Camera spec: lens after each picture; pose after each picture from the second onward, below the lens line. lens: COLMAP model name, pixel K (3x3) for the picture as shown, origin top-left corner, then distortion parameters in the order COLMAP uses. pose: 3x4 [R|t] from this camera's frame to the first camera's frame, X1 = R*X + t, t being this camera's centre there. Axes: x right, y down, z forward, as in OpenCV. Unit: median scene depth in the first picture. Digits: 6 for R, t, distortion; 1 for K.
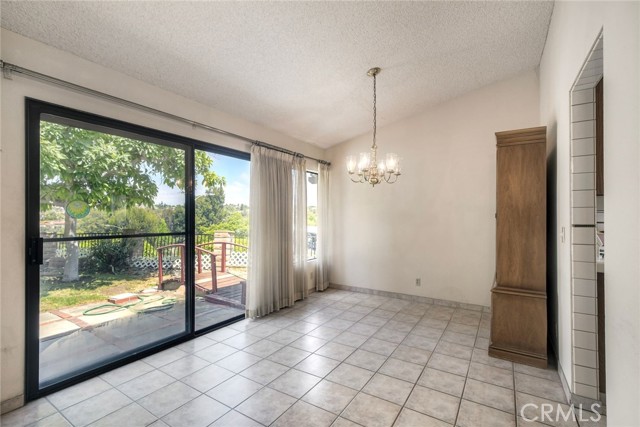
lens RADIAL K [[286.3, 0, 318.8], [0, 286.3, 216.3], [0, 0, 1]] dist [0.017083, -0.000050]
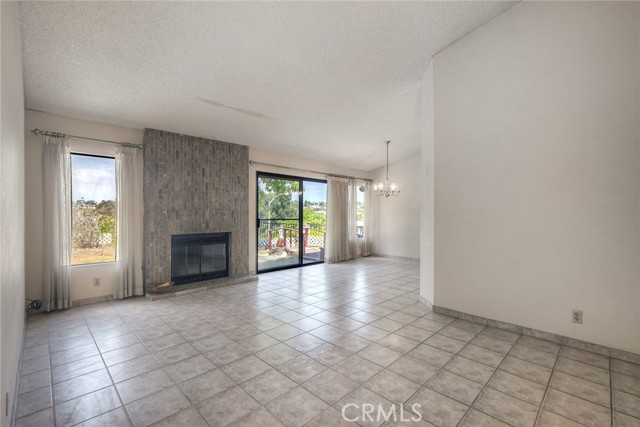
lens RADIAL K [[286.3, 0, 318.6], [0, 286.3, 215.9], [0, 0, 1]] dist [0.017083, -0.000050]
pose [[0.976494, 0.008385, -0.215379, 0.119168], [-0.005738, 0.999900, 0.012914, 0.002494], [0.215466, -0.011375, 0.976445, -0.840548]]
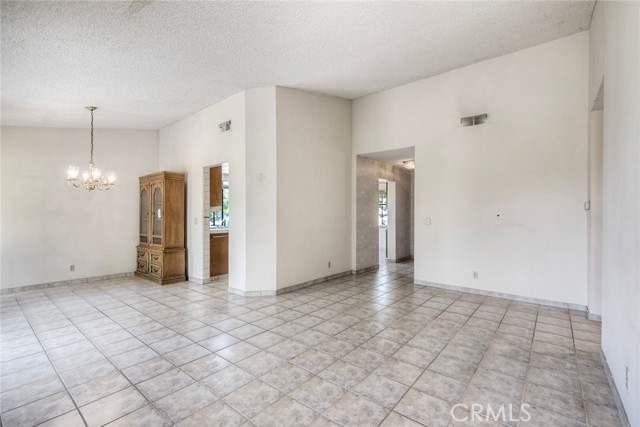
lens RADIAL K [[286.3, 0, 322.5], [0, 286.3, 215.4], [0, 0, 1]] dist [0.017083, -0.000050]
pose [[0.095005, 0.003067, 0.995472, -0.799855], [-0.003152, 0.999991, -0.002780, 0.007380], [-0.995472, -0.002874, 0.095014, -0.170086]]
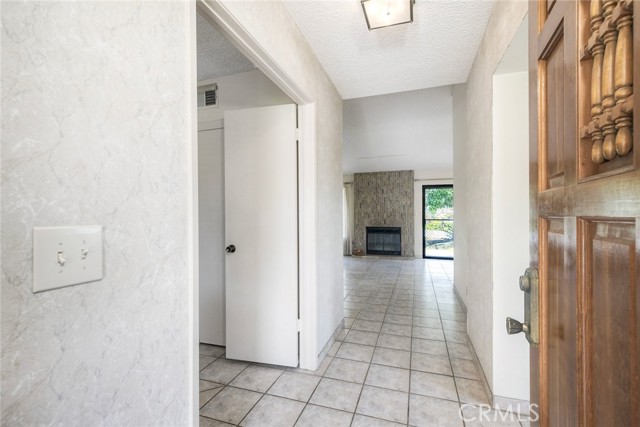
lens RADIAL K [[286.3, 0, 319.3], [0, 286.3, 216.1], [0, 0, 1]] dist [0.017083, -0.000050]
pose [[0.251401, -0.003040, -0.967878, 1.283126], [-0.001119, 0.999993, -0.003431, 0.024631], [0.967882, 0.001946, 0.251396, -0.725868]]
